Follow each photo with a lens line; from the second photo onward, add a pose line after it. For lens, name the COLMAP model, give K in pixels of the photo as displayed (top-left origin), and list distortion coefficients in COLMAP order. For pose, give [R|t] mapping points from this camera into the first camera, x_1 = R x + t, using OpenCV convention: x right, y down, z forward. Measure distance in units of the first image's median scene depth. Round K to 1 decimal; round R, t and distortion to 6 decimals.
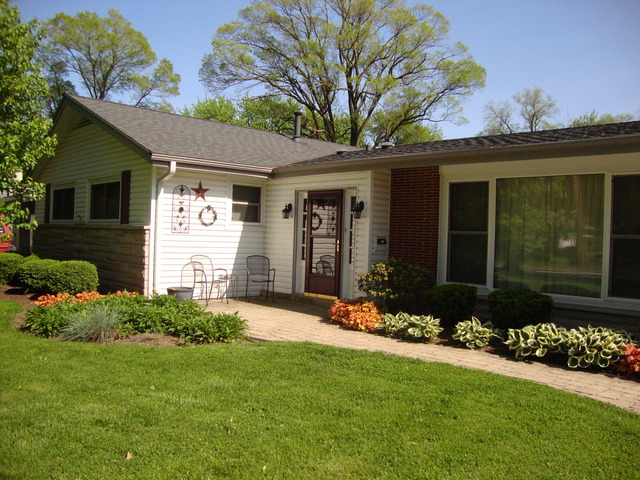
lens RADIAL K [[567.5, 0, 320.0], [0, 567.5, 240.0], [0, 0, 1]] dist [-0.158603, 0.009182]
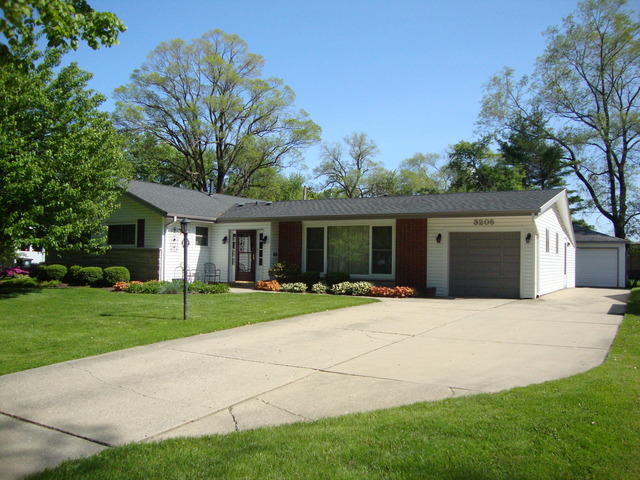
lens RADIAL K [[567.5, 0, 320.0], [0, 567.5, 240.0], [0, 0, 1]] dist [-0.158603, 0.009182]
pose [[0.959300, -0.006571, 0.282312, -0.307771], [0.016875, 0.999277, -0.034084, 0.021921], [-0.281884, 0.037460, 0.958717, -1.016279]]
